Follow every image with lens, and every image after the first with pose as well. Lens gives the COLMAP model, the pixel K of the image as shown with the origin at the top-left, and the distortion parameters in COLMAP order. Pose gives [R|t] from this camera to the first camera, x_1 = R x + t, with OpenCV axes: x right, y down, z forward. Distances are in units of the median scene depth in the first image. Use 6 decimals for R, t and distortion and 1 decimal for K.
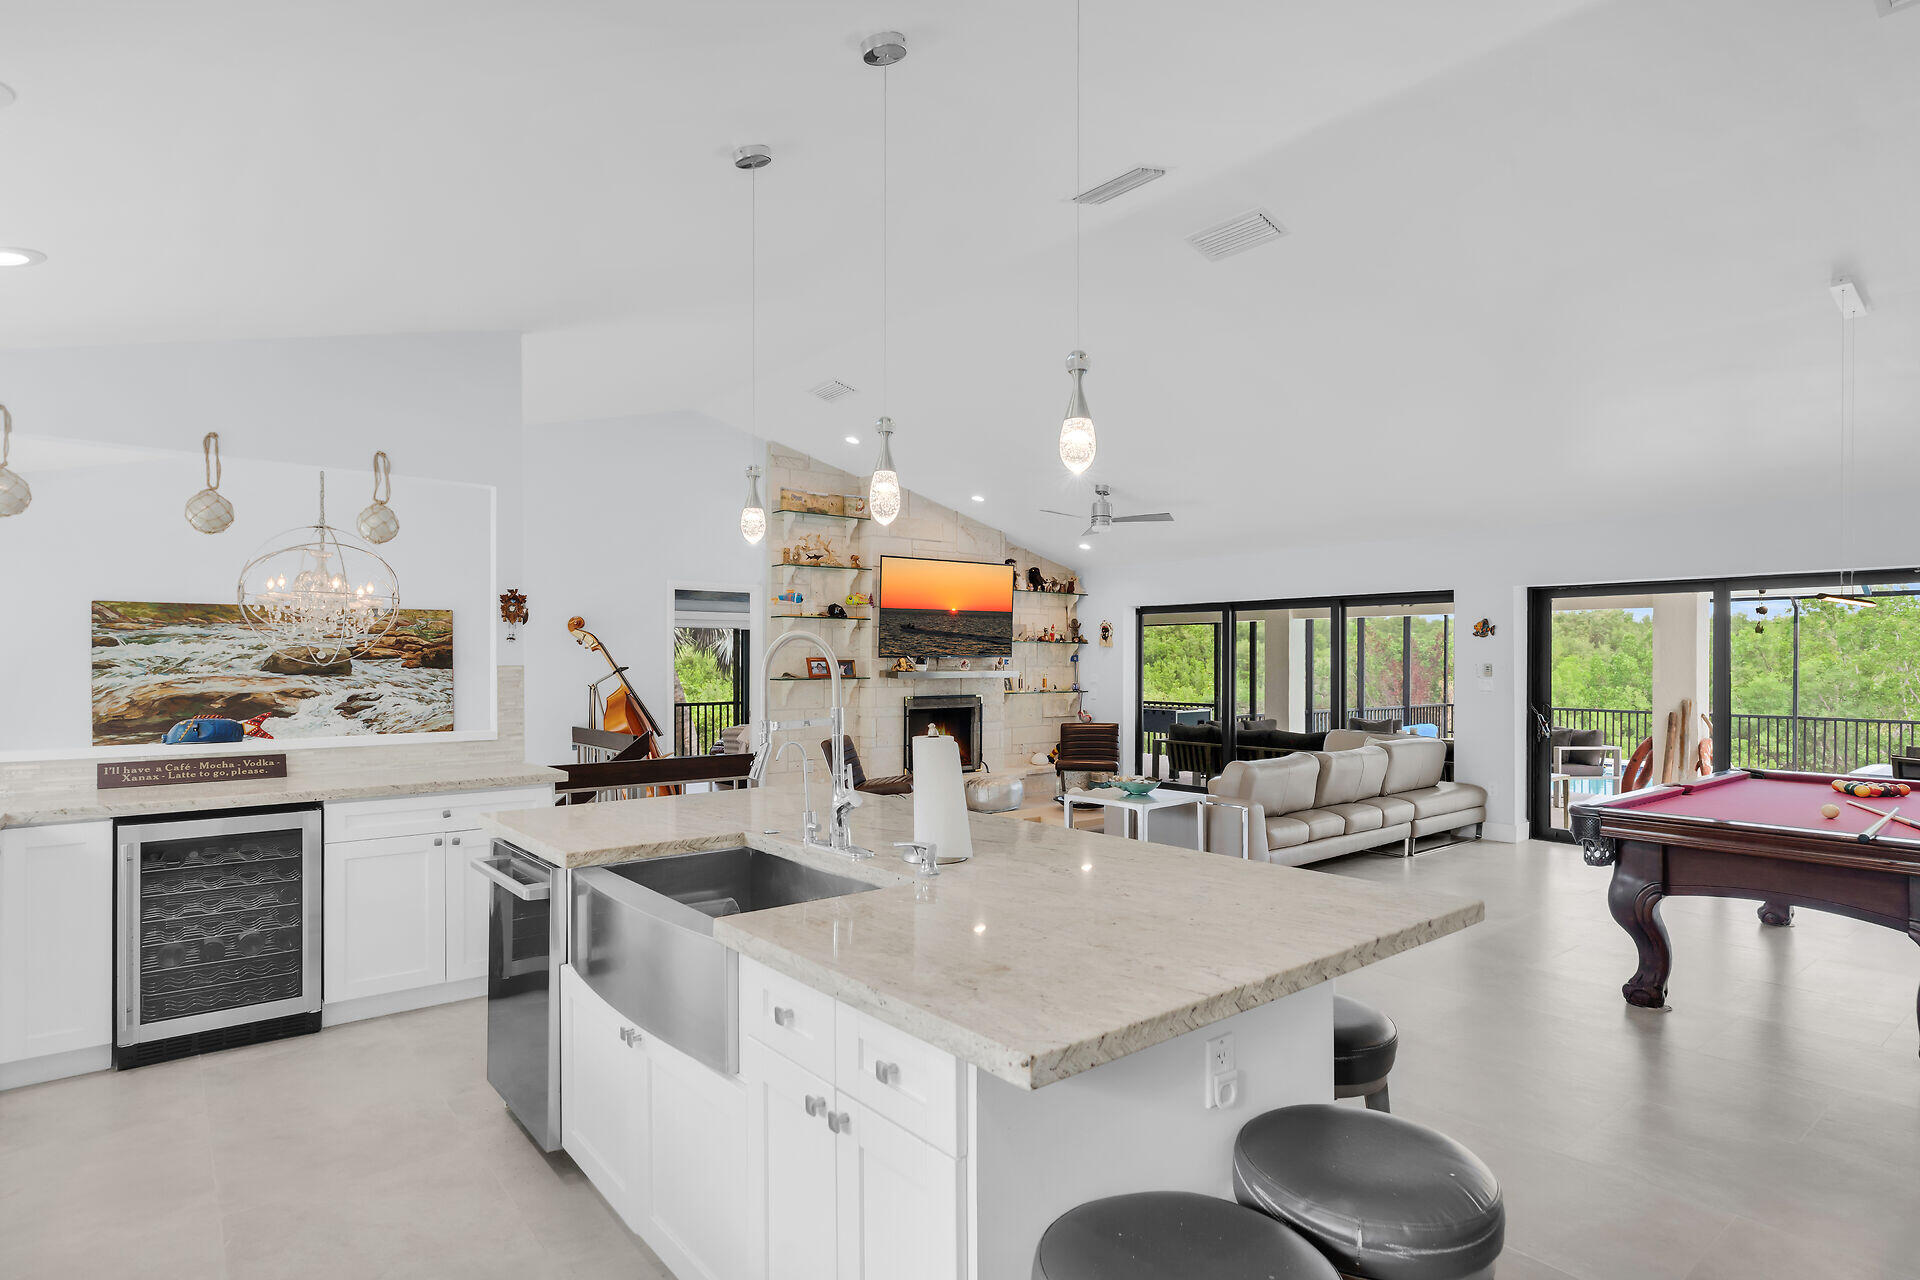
lens RADIAL K [[1011.1, 0, 960.0], [0, 1011.1, 640.0], [0, 0, 1]] dist [-0.001194, -0.000288]
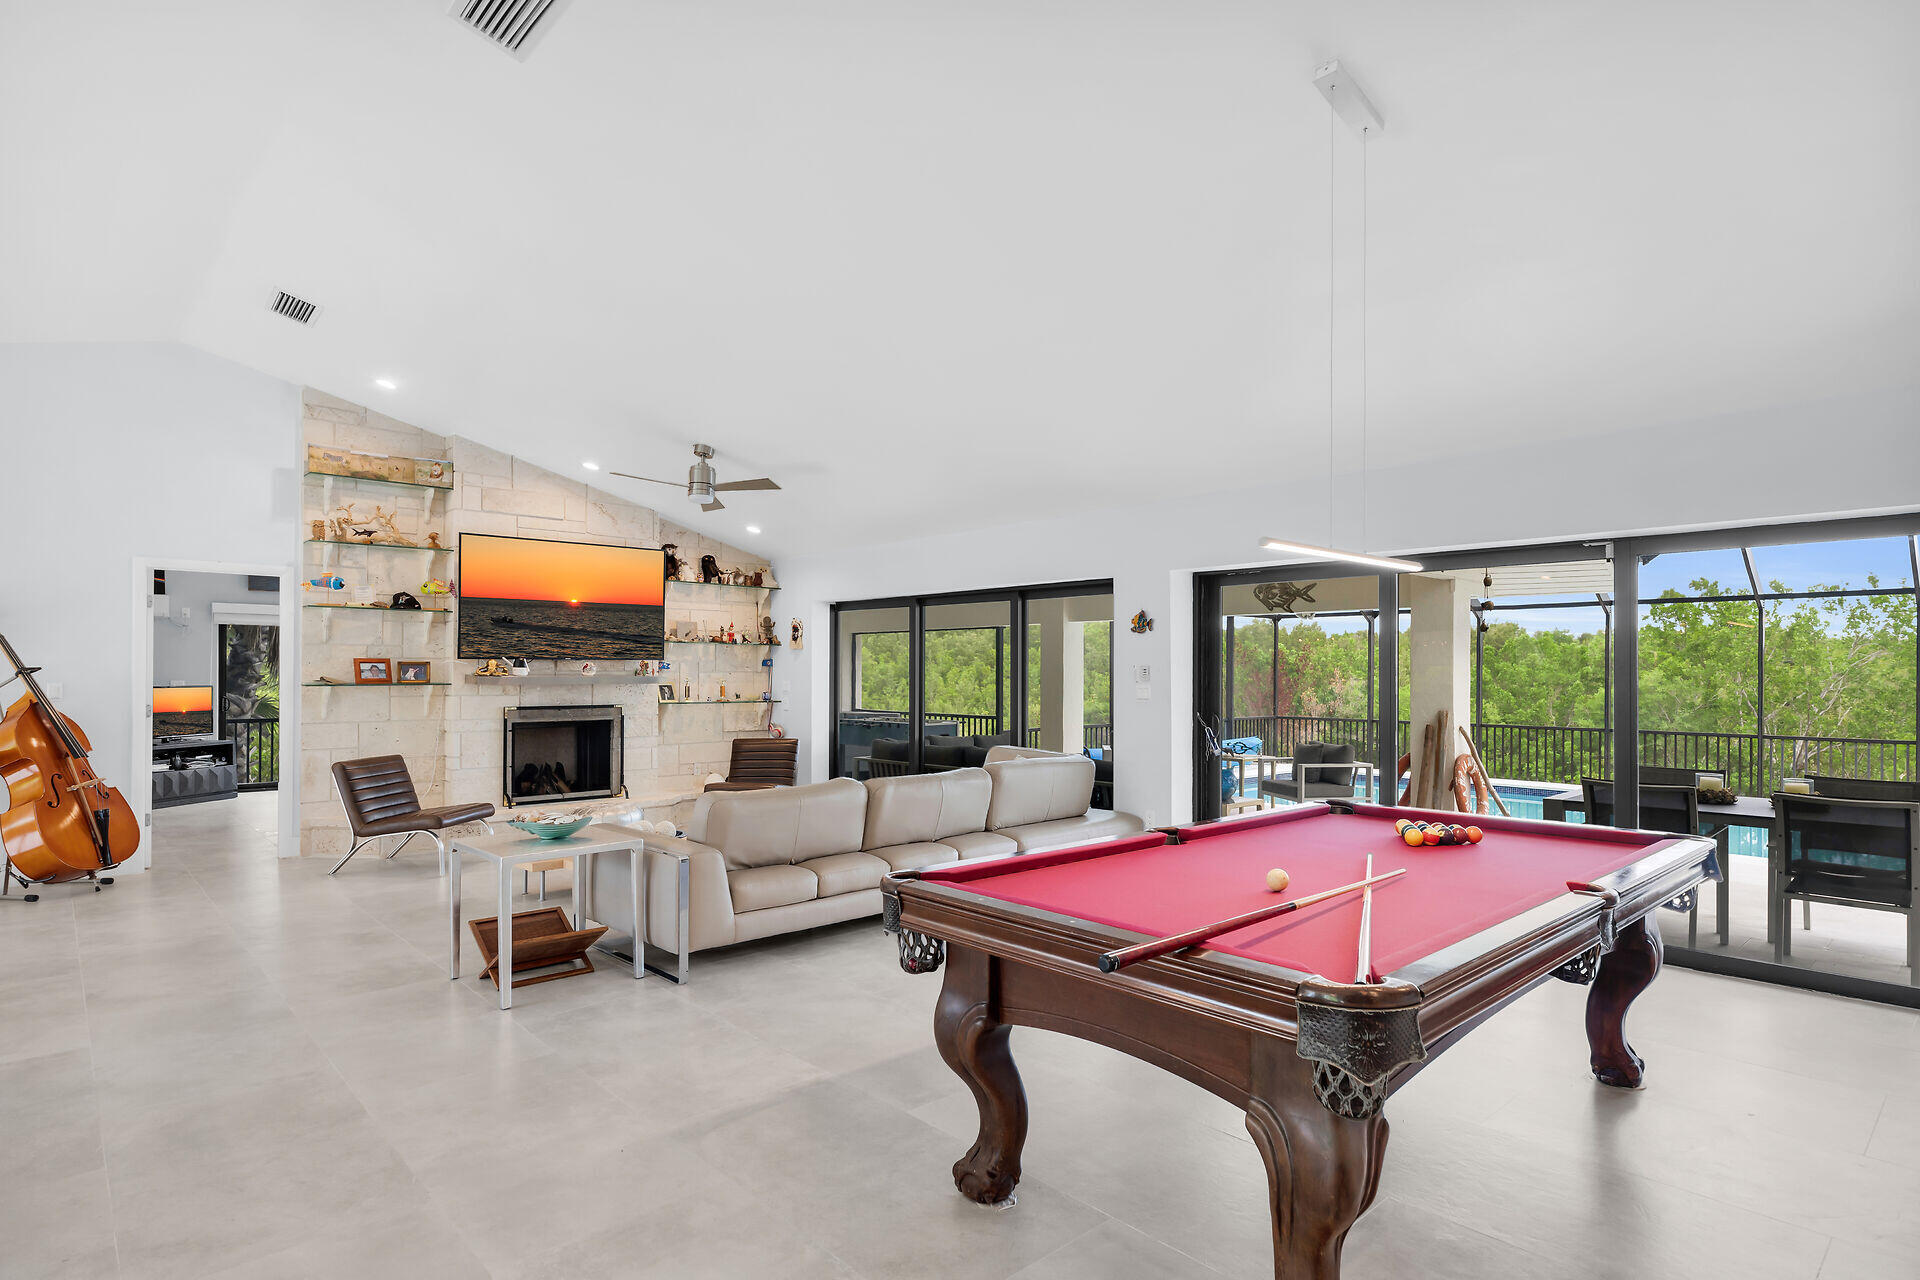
lens RADIAL K [[1003.1, 0, 963.1], [0, 1003.1, 668.4], [0, 0, 1]] dist [-0.000183, -0.000009]
pose [[0.998003, 0.002287, 0.063117, 0.269325], [-0.003196, 0.999893, 0.014309, 0.012130], [-0.063078, -0.014482, 0.997904, 0.166213]]
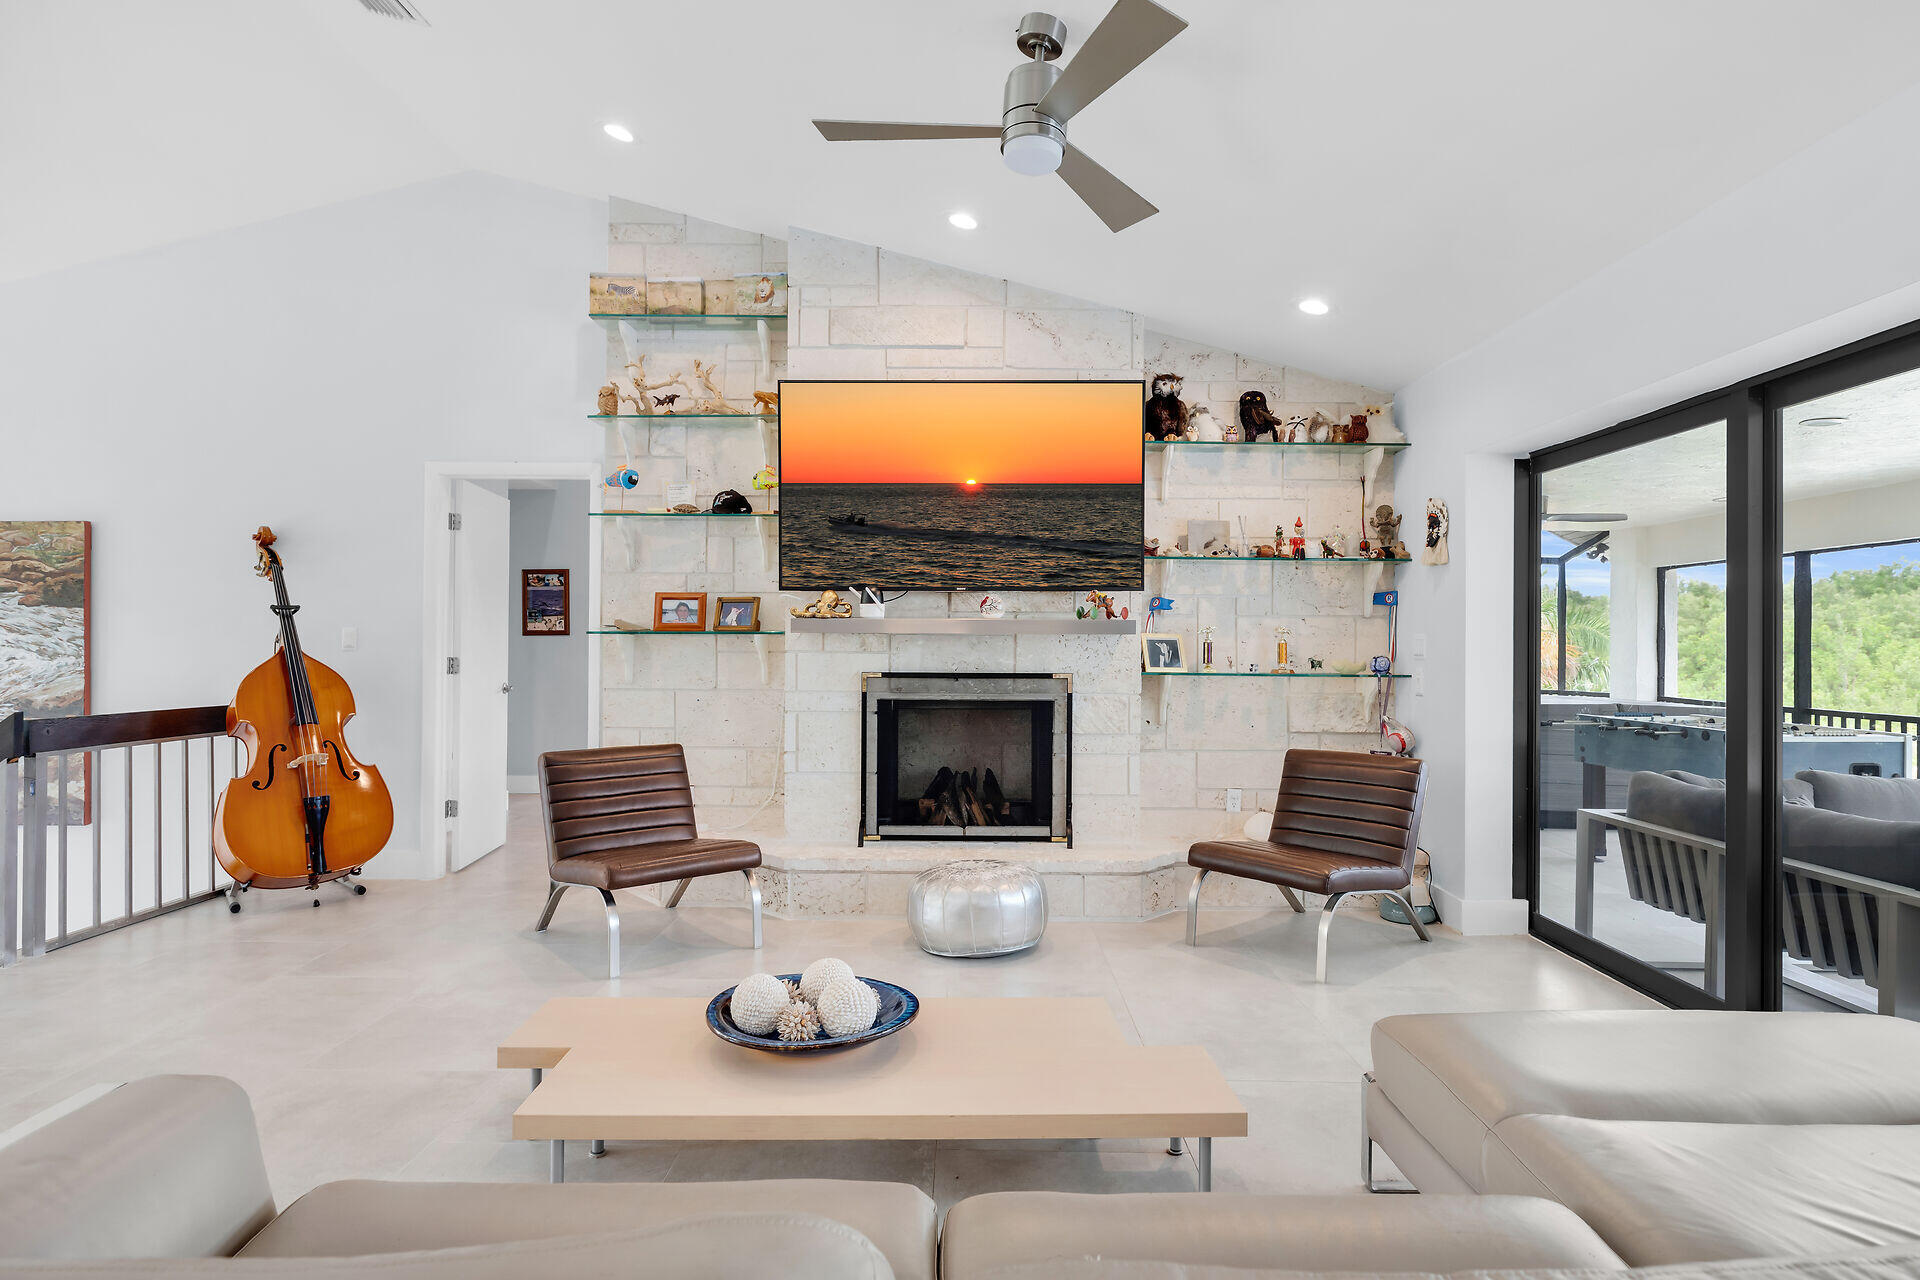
lens RADIAL K [[1011.1, 0, 960.0], [0, 1011.1, 640.0], [0, 0, 1]] dist [-0.001194, -0.000288]
pose [[0.770861, 0.001381, -0.637002, 0.294931], [0.005817, 0.999941, 0.009207, 0.036823], [0.636977, -0.010803, 0.770807, 0.664102]]
